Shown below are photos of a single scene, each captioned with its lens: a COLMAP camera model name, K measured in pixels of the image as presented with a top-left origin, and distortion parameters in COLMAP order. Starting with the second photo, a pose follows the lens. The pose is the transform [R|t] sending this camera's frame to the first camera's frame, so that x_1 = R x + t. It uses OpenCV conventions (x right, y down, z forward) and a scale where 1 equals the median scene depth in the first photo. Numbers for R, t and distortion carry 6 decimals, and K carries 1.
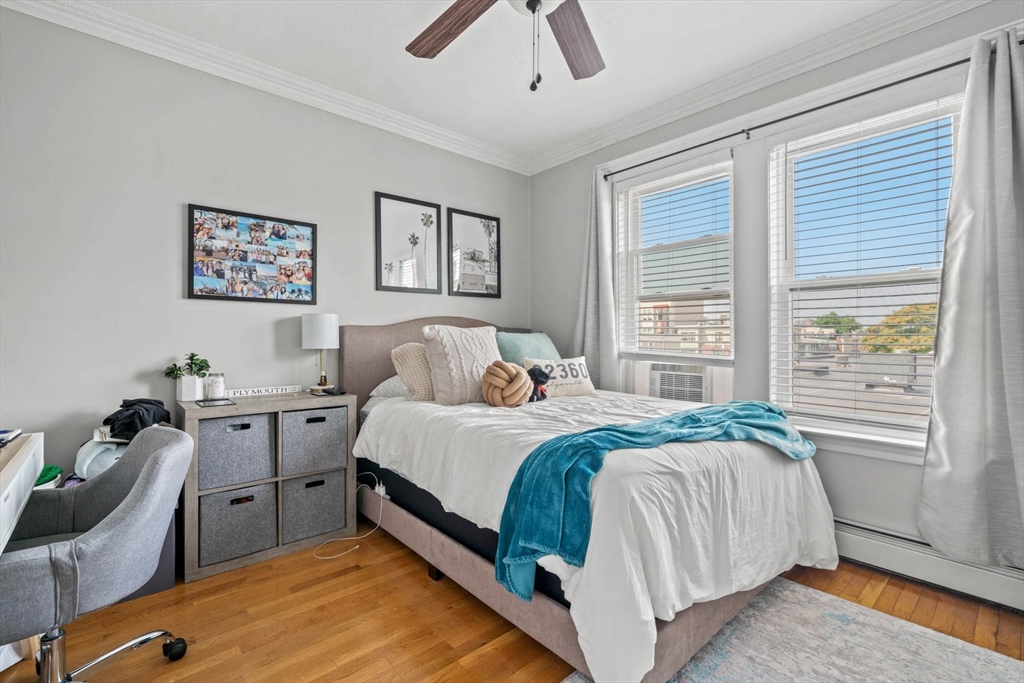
lens RADIAL K [[459.0, 0, 511.1], [0, 459.0, 336.6], [0, 0, 1]] dist [-0.000275, 0.000004]
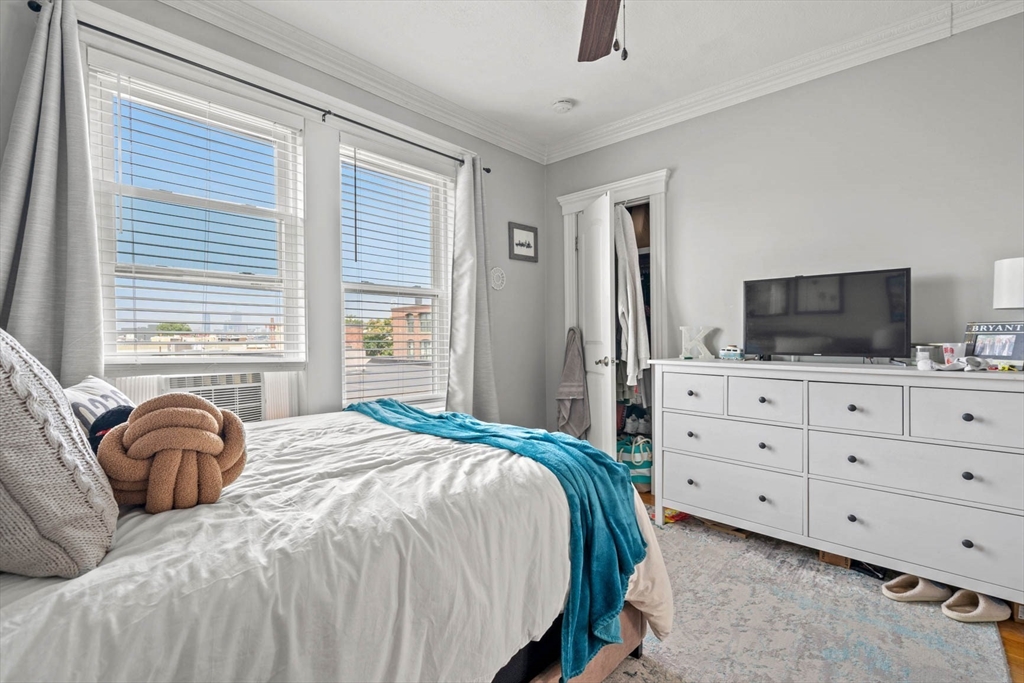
lens RADIAL K [[459.0, 0, 511.1], [0, 459.0, 341.5], [0, 0, 1]] dist [-0.000275, 0.000004]
pose [[-0.107306, 0.001519, 0.994225, -0.507552], [0.014493, 0.999895, 0.000036, 0.021052], [-0.994120, 0.014413, -0.107317, 0.835004]]
